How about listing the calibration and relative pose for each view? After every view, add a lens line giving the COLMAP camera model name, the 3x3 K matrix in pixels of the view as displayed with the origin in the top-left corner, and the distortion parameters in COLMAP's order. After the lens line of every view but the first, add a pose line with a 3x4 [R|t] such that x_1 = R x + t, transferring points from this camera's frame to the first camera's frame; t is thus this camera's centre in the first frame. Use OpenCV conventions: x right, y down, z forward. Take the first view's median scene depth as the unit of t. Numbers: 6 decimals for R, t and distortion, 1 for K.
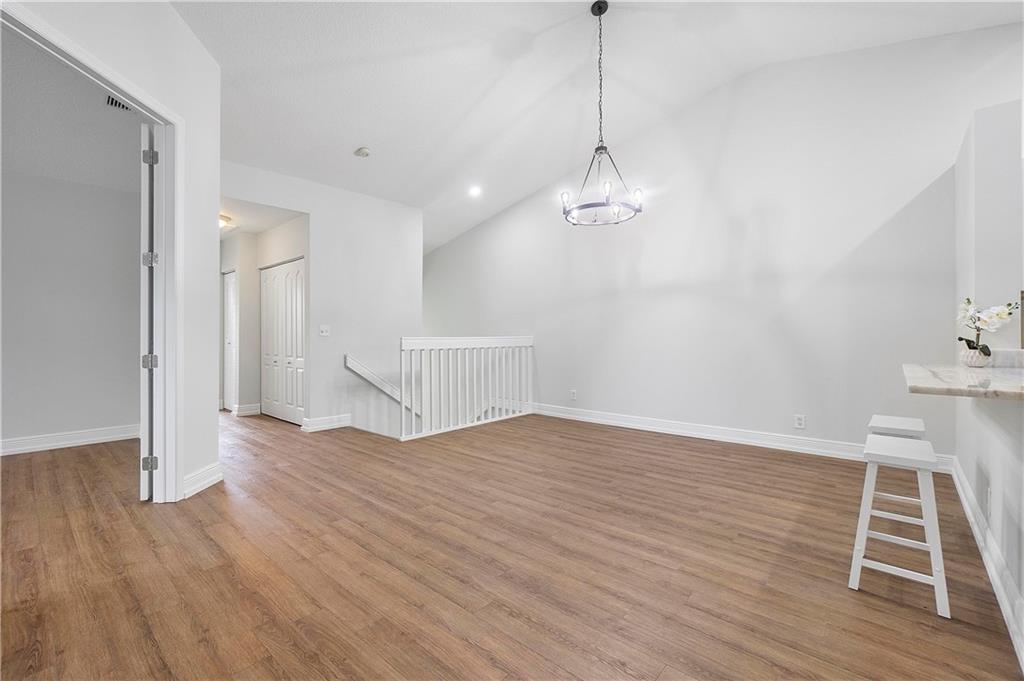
lens RADIAL K [[439.8, 0, 512.9], [0, 439.8, 335.7], [0, 0, 1]] dist [-0.011144, 0.004540]
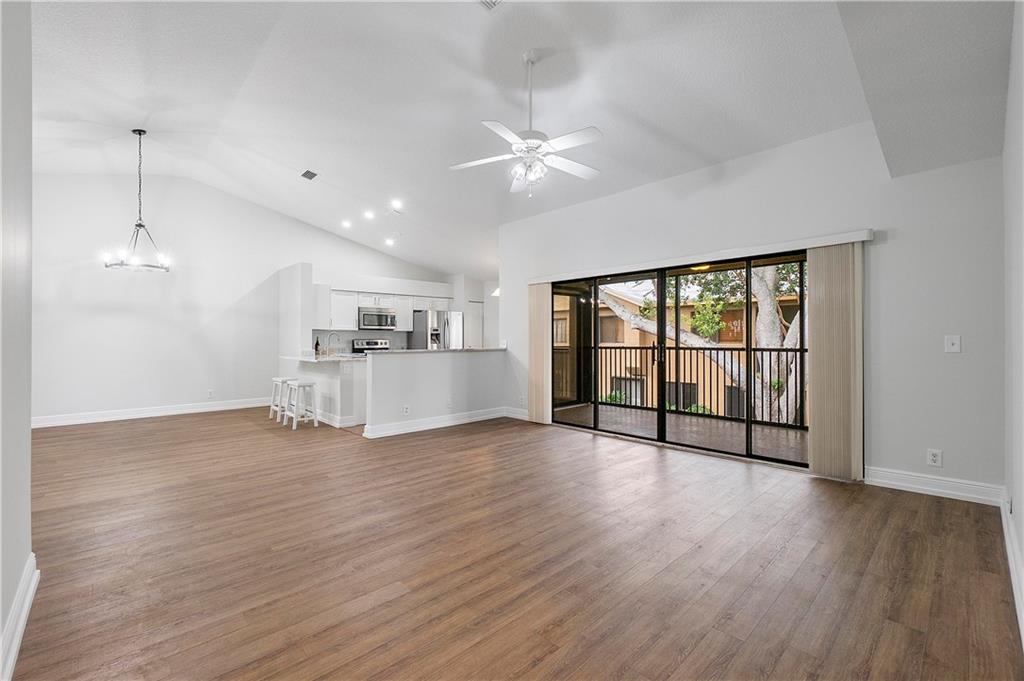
lens RADIAL K [[438.8, 0, 511.0], [0, 438.8, 337.2], [0, 0, 1]] dist [-0.006956, 0.000315]
pose [[0.088125, 0.004301, 0.996100, -1.080655], [-0.001221, 0.999990, -0.004210, -0.026046], [-0.996109, -0.000845, 0.088129, -0.381709]]
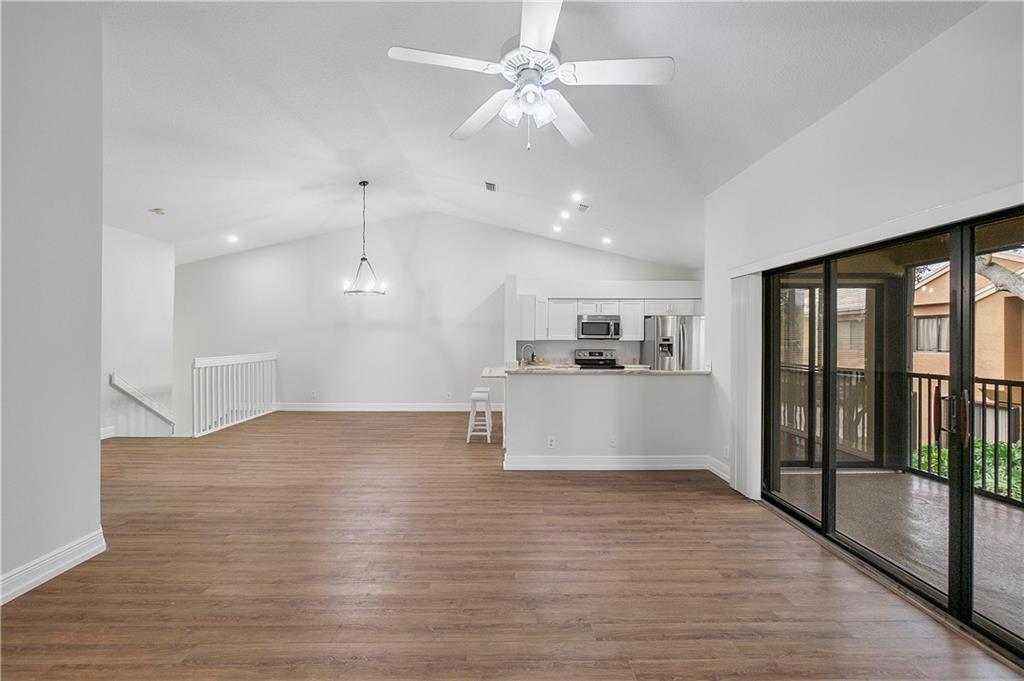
lens RADIAL K [[438.8, 0, 511.0], [0, 438.8, 337.2], [0, 0, 1]] dist [-0.006956, 0.000315]
pose [[0.735184, 0.005531, 0.677845, -0.551139], [-0.007756, 0.999970, 0.000252, -0.083443], [-0.677823, -0.005443, 0.735205, -0.738584]]
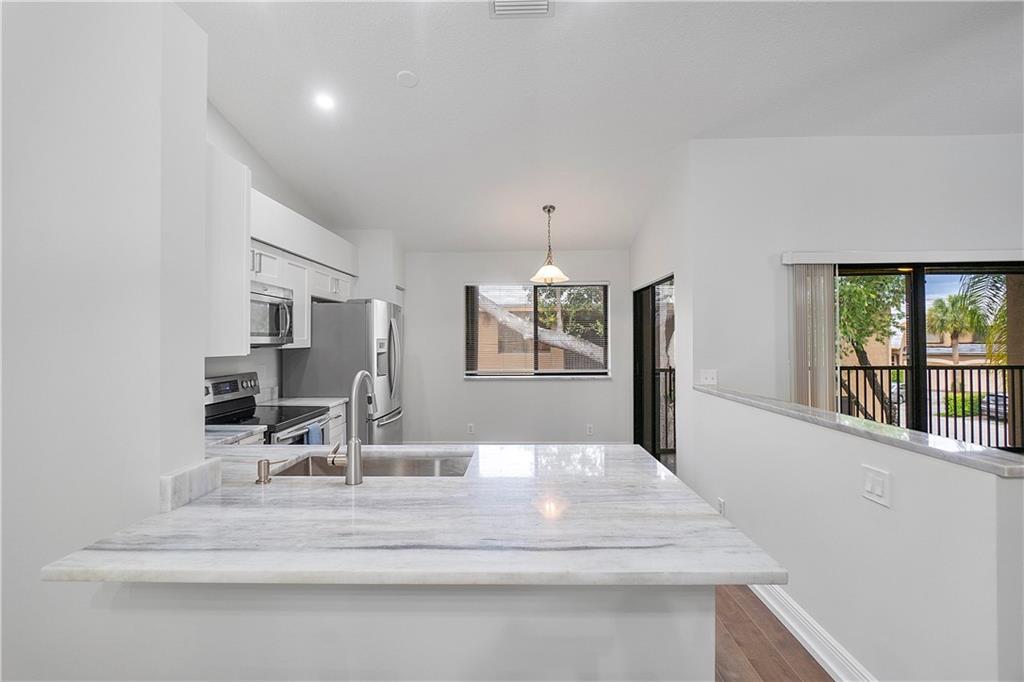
lens RADIAL K [[439.8, 0, 512.9], [0, 439.8, 336.2], [0, 0, 1]] dist [-0.011144, 0.004540]
pose [[-0.645544, 0.014236, 0.763590, 0.300231], [0.006200, 0.999891, -0.013400, -0.081813], [-0.763698, -0.003916, -0.645562, 0.709879]]
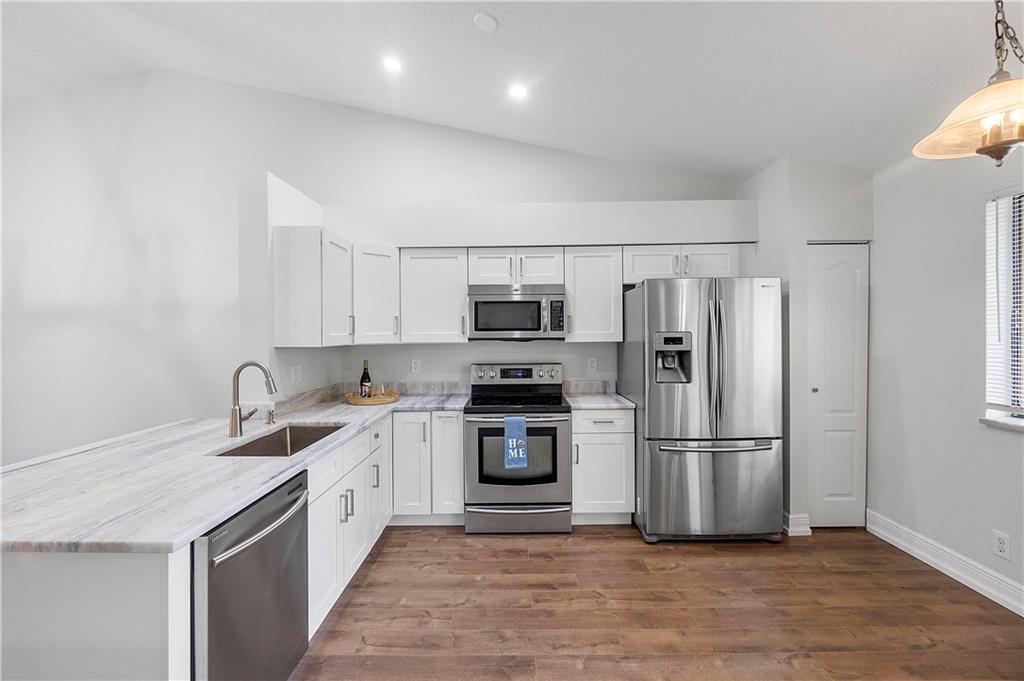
lens RADIAL K [[438.8, 0, 511.0], [0, 438.8, 337.2], [0, 0, 1]] dist [-0.006956, 0.000315]
pose [[0.758950, -0.008158, 0.651098, 0.610105], [0.006250, 0.999967, 0.005244, -0.087570], [-0.651119, 0.000090, 0.758975, -0.144987]]
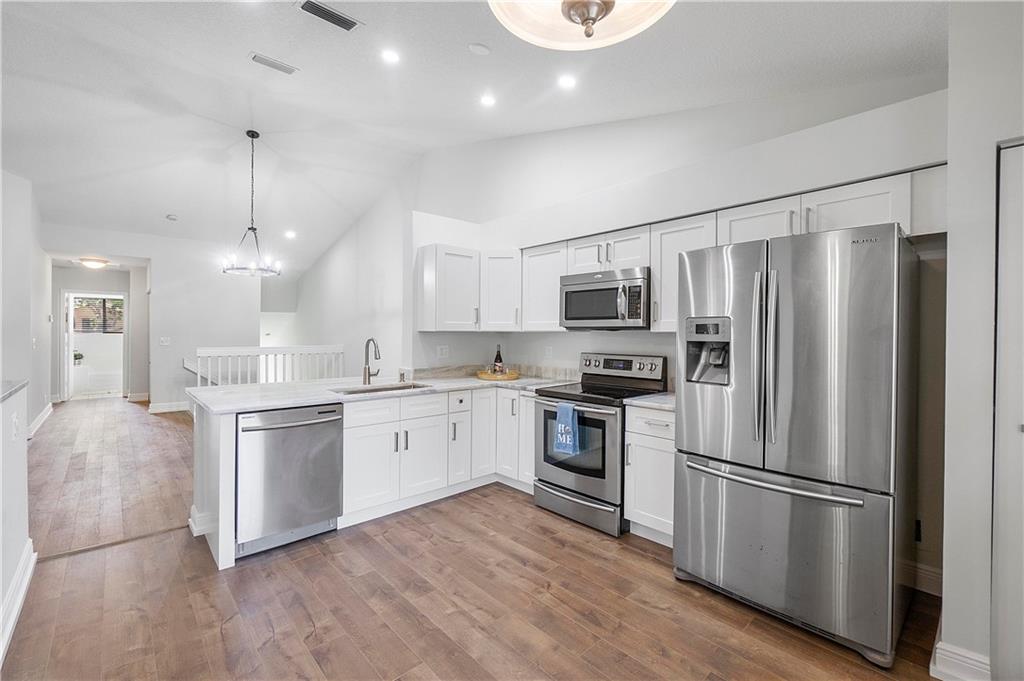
lens RADIAL K [[438.8, 0, 511.0], [0, 438.8, 337.2], [0, 0, 1]] dist [-0.006956, 0.000315]
pose [[0.993868, 0.009248, -0.110182, 1.134909], [-0.008119, 0.999910, 0.010691, -0.067788], [0.110271, -0.009731, 0.993854, -0.365322]]
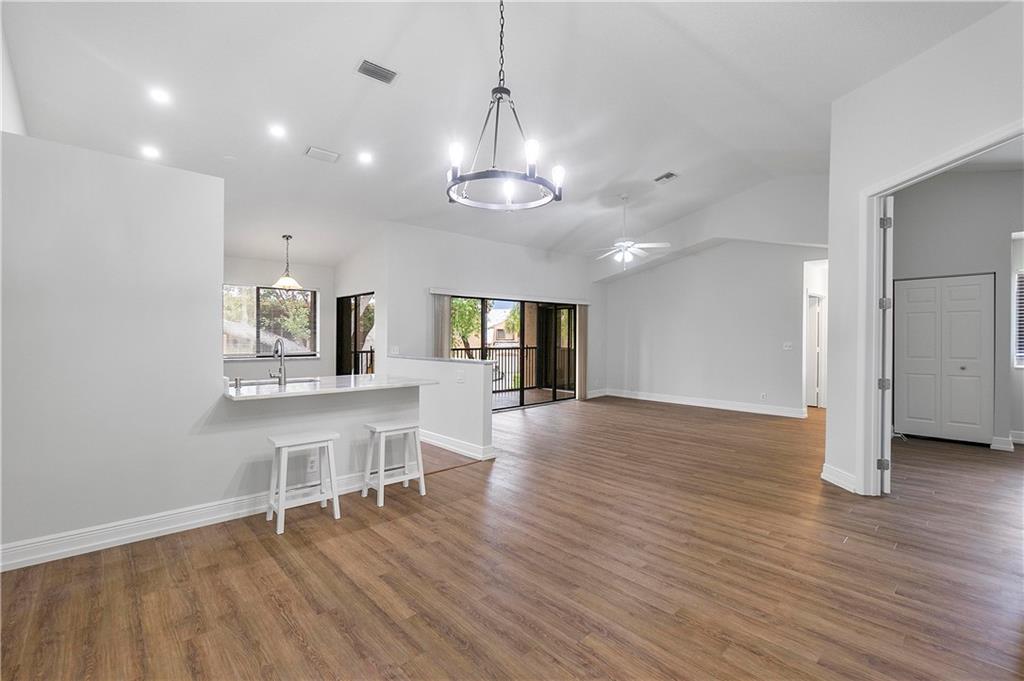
lens RADIAL K [[447.0, 0, 512.0], [0, 447.0, 340.5], [0, 0, 1]] dist [-0.004275, -0.000019]
pose [[-0.994445, -0.001877, 0.105245, 0.098918], [-0.001294, 0.999983, 0.005607, -0.054907], [-0.105253, 0.005440, -0.994431, 1.490114]]
